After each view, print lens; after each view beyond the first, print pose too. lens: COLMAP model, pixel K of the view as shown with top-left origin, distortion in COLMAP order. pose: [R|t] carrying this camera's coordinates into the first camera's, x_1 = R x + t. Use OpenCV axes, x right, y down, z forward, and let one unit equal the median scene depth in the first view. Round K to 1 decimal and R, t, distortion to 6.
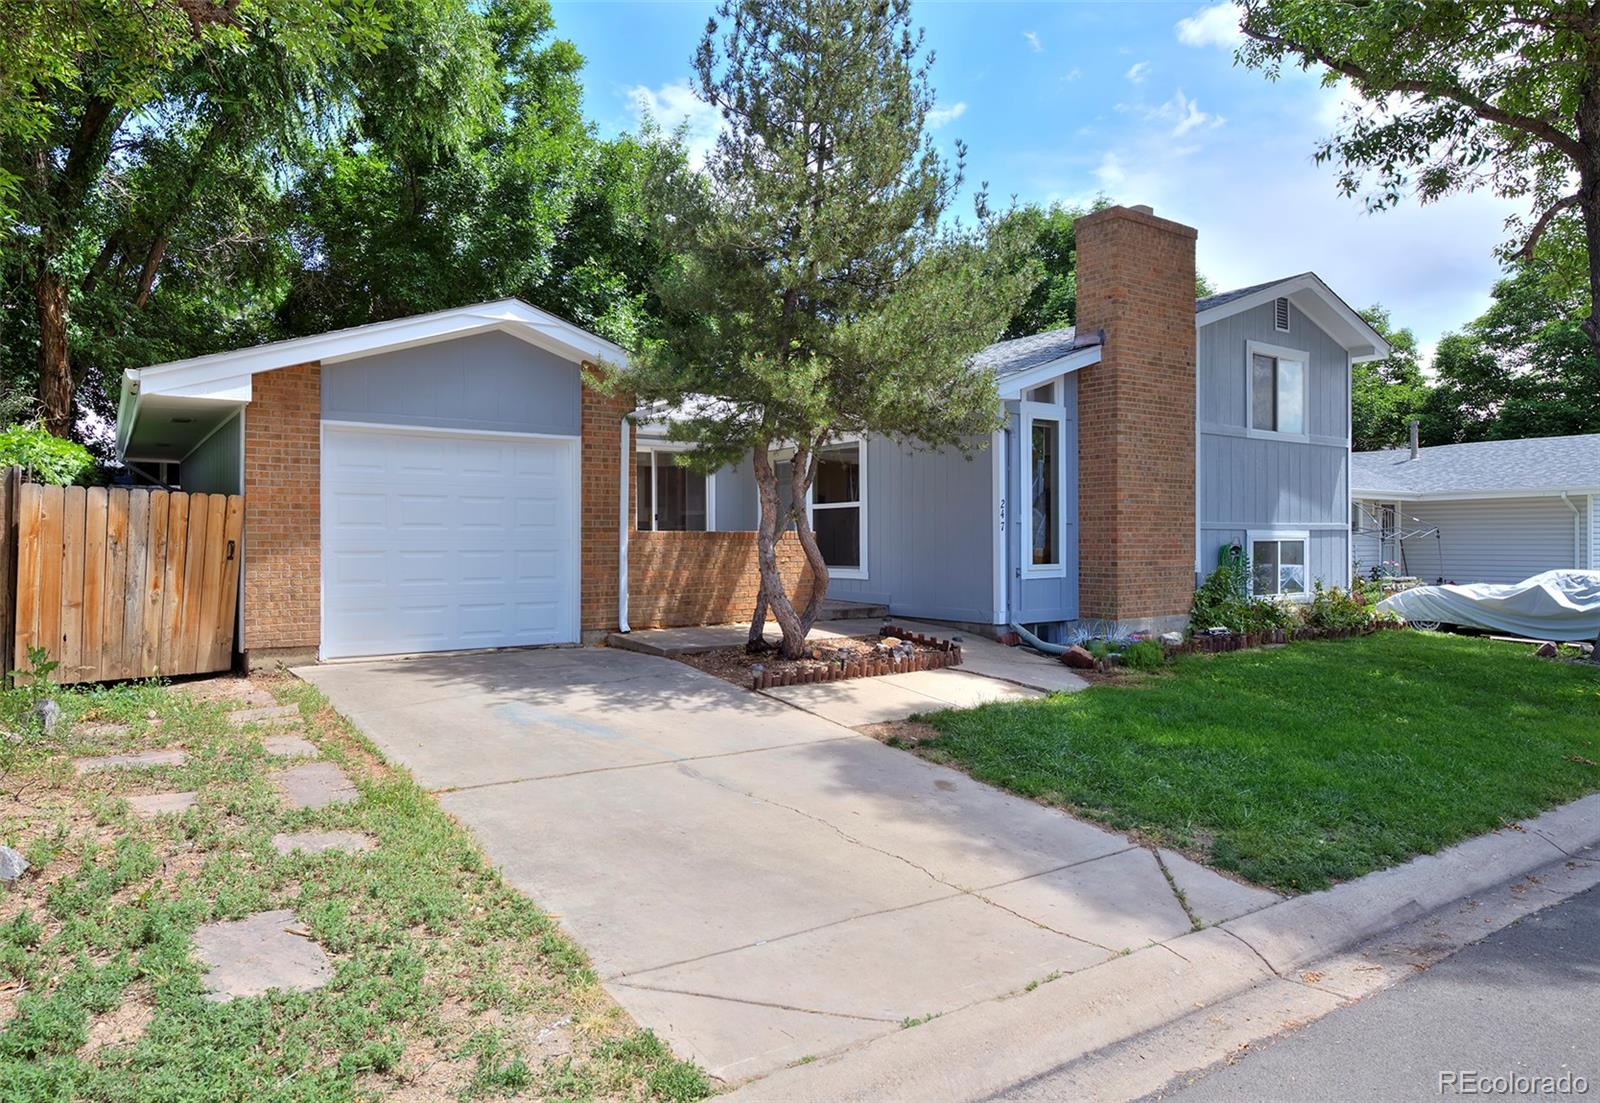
lens RADIAL K [[984.4, 0, 797.8], [0, 984.4, 542.7], [0, 0, 1]] dist [-0.000070, 0.000138]
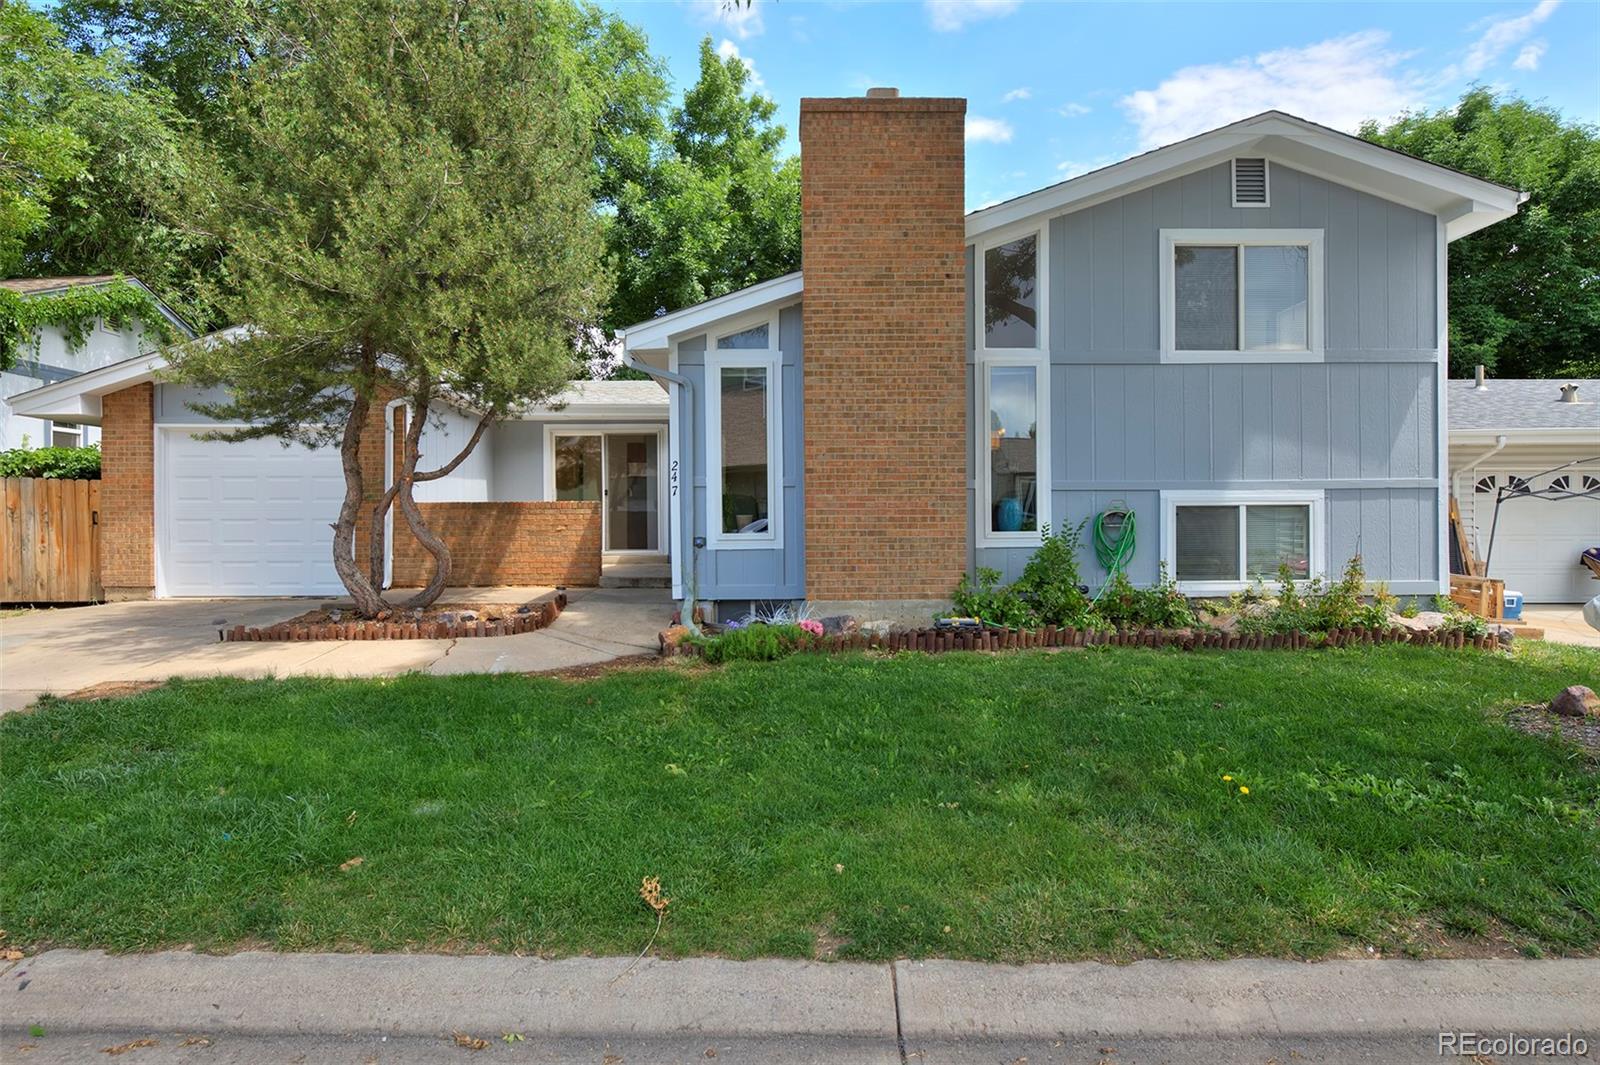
lens RADIAL K [[820.0, 0, 796.8], [0, 820.0, 527.5], [0, 0, 1]] dist [-0.001997, -0.001076]
pose [[0.829900, 0.001027, -0.557911, 0.712158], [0.002671, 0.999980, 0.005813, 0.012963], [0.557906, -0.006314, 0.829880, 0.430982]]
